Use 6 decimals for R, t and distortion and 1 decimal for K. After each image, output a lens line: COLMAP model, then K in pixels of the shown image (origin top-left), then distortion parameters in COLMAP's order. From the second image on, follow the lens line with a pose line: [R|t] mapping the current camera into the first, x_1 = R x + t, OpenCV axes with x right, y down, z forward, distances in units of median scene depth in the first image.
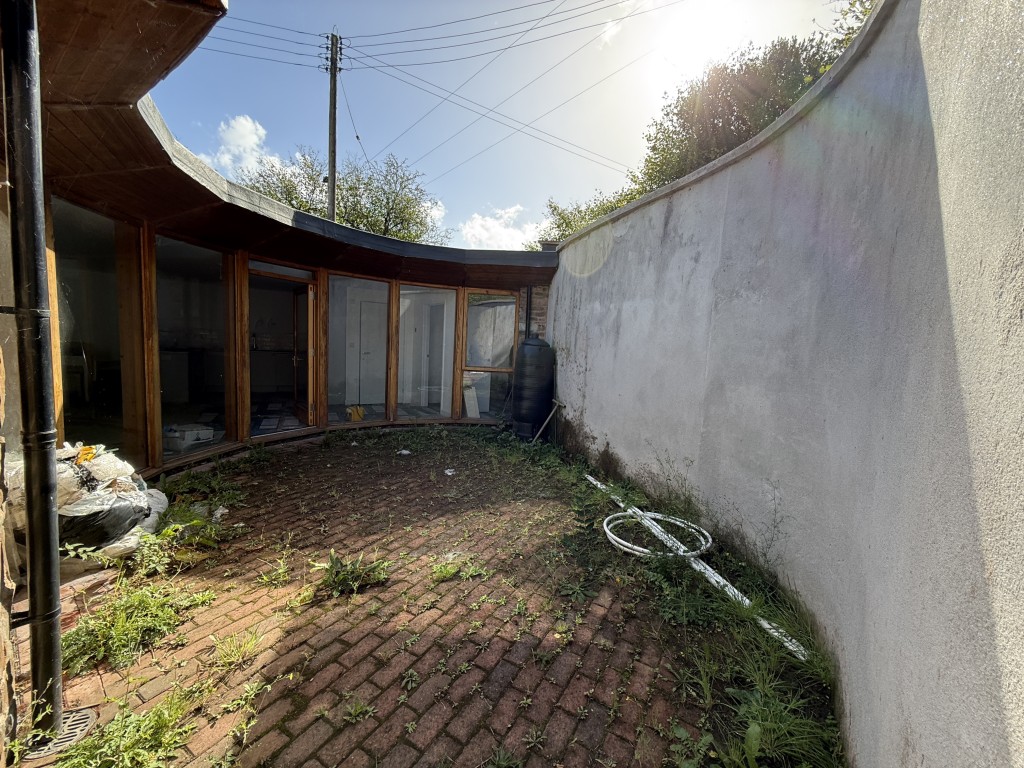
lens RADIAL K [[406.0, 0, 516.3], [0, 406.0, 384.1], [0, 0, 1]] dist [-0.000988, 0.000308]
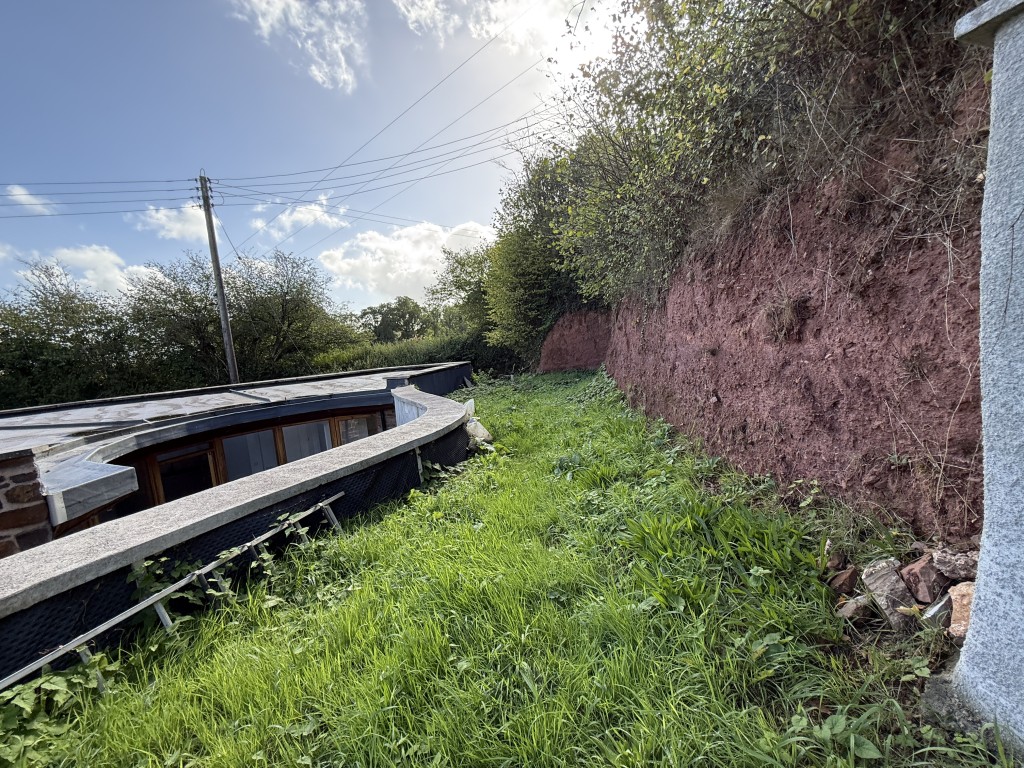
lens RADIAL K [[406.0, 0, 516.3], [0, 406.0, 384.1], [0, 0, 1]] dist [-0.000988, 0.000308]
pose [[0.979496, -0.156938, 0.126328, 0.317459], [0.156629, 0.987579, 0.012440, -0.273081], [-0.126711, 0.007602, 0.991911, -0.423473]]
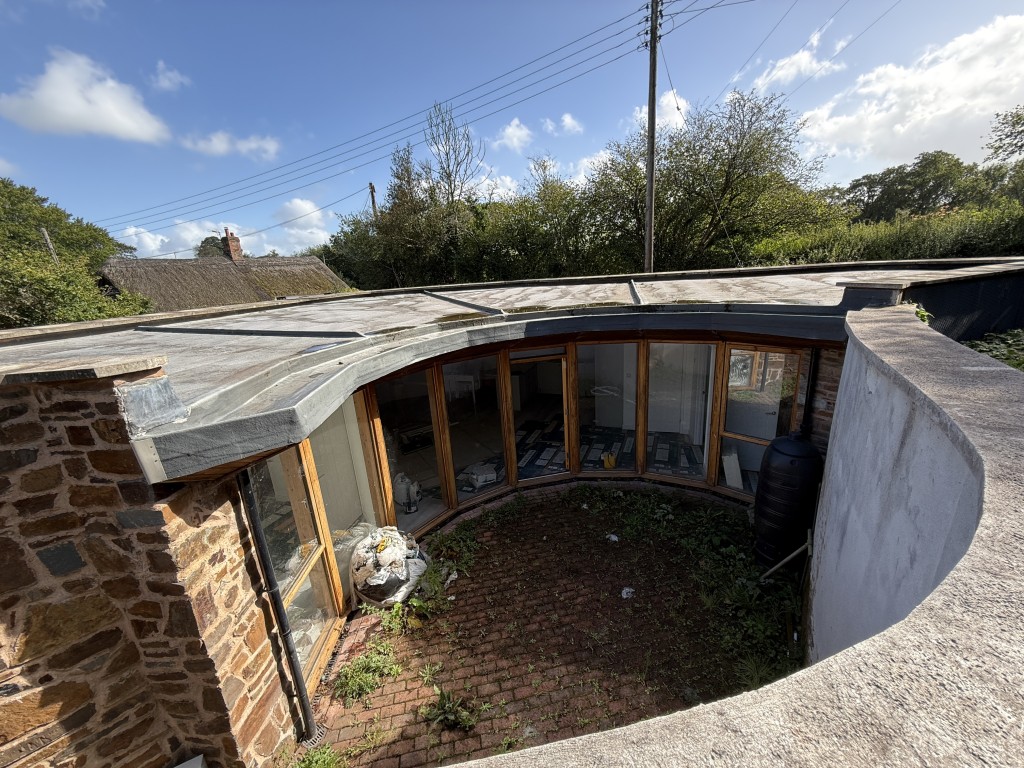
lens RADIAL K [[406.0, 0, 516.3], [0, 406.0, 384.1], [0, 0, 1]] dist [-0.000988, 0.000308]
pose [[0.643118, 0.117283, -0.756732, 0.237355], [0.024673, 0.984515, 0.173554, -0.312641], [0.765370, -0.130286, 0.630266, 0.144358]]
